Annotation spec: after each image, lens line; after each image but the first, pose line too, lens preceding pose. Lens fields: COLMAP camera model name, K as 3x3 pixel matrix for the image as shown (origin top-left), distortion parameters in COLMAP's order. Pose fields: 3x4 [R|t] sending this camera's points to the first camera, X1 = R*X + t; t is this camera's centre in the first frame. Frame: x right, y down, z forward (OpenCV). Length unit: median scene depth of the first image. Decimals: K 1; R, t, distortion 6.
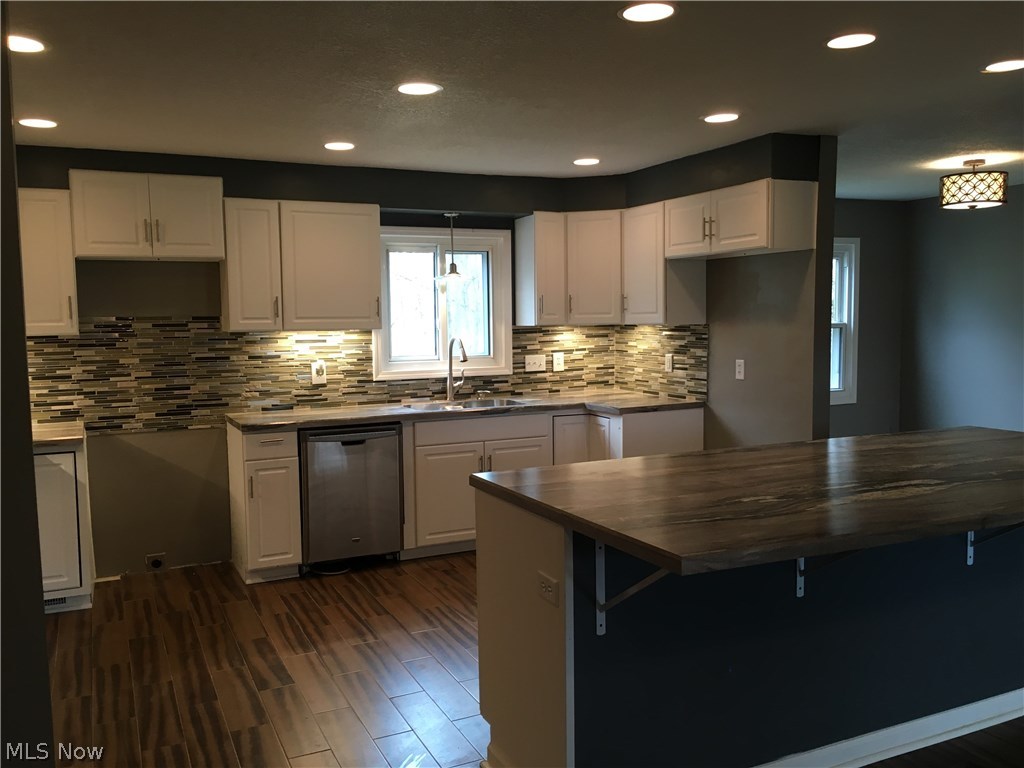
lens RADIAL K [[873.4, 0, 511.0], [0, 873.4, 385.9], [0, 0, 1]] dist [0.043651, -0.007647]
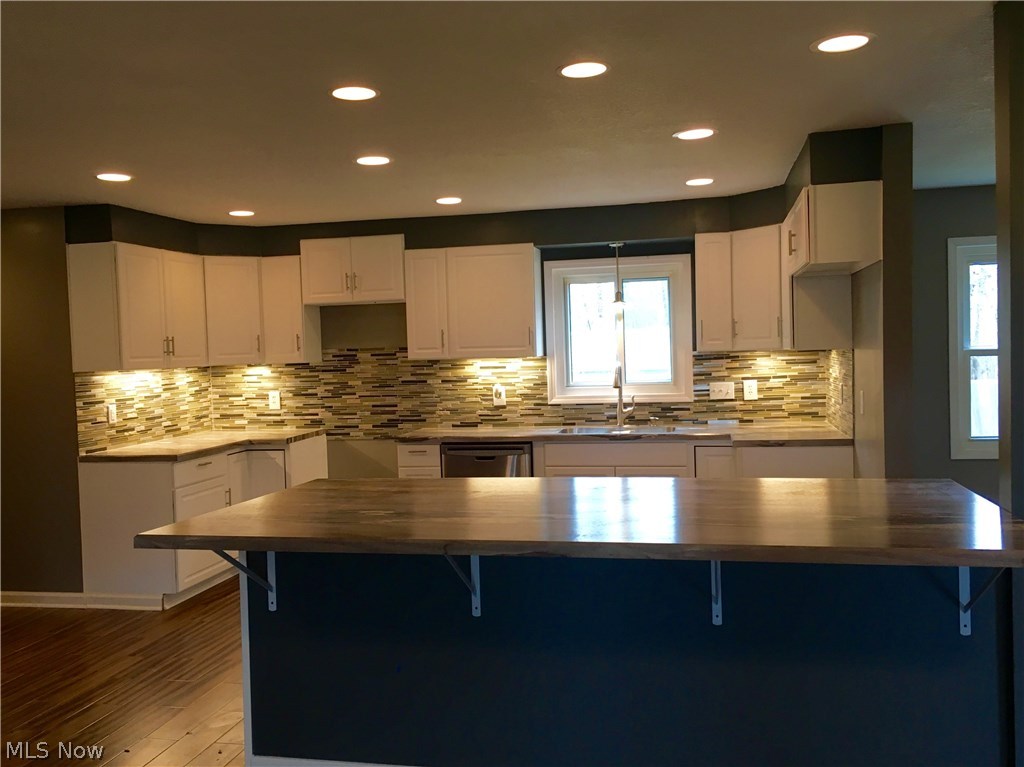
lens RADIAL K [[873.4, 0, 513.6], [0, 873.4, 381.9], [0, 0, 1]] dist [0.043651, -0.007647]
pose [[0.797642, 0.016407, -0.602908, 0.466261], [-0.029533, 0.999493, -0.011873, -0.019561], [0.602407, 0.027277, 0.797723, 0.115811]]
